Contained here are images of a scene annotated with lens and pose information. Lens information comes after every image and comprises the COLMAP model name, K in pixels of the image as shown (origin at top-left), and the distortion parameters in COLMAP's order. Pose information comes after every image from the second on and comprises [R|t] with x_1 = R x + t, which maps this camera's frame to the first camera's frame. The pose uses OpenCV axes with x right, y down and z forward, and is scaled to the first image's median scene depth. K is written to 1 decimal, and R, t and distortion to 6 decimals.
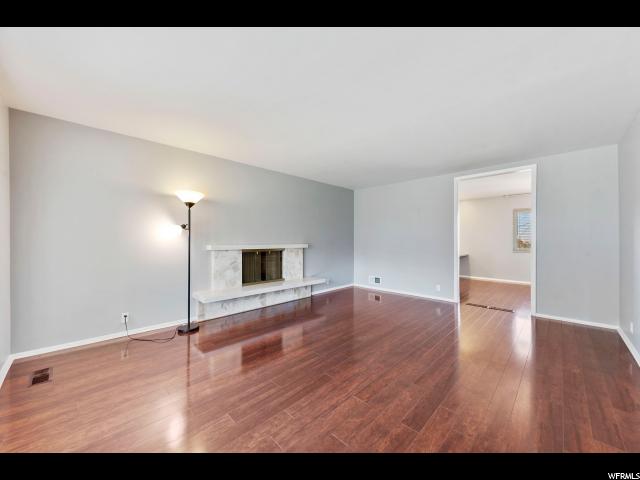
lens RADIAL K [[254.6, 0, 320.0], [0, 254.6, 240.0], [0, 0, 1]] dist [0.000369, 0.000008]
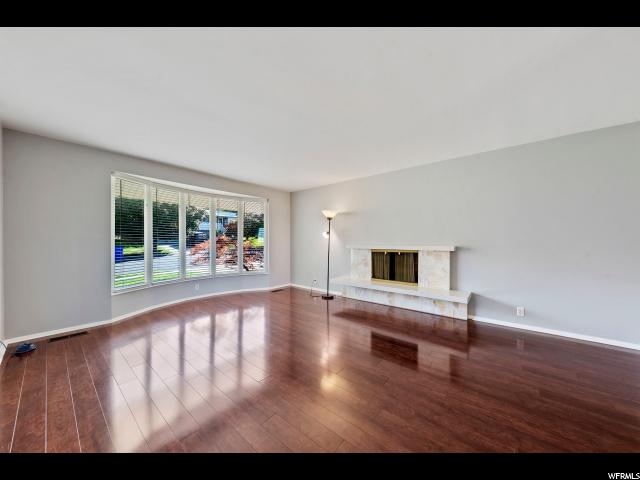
lens RADIAL K [[220.5, 0, 321.6], [0, 220.5, 241.5], [0, 0, 1]] dist [0.000907, -0.000175]
pose [[0.064544, 0.005588, -0.997899, 0.647008], [0.005354, 0.999968, 0.005946, -0.005404], [0.997900, -0.005727, 0.064512, 0.644358]]
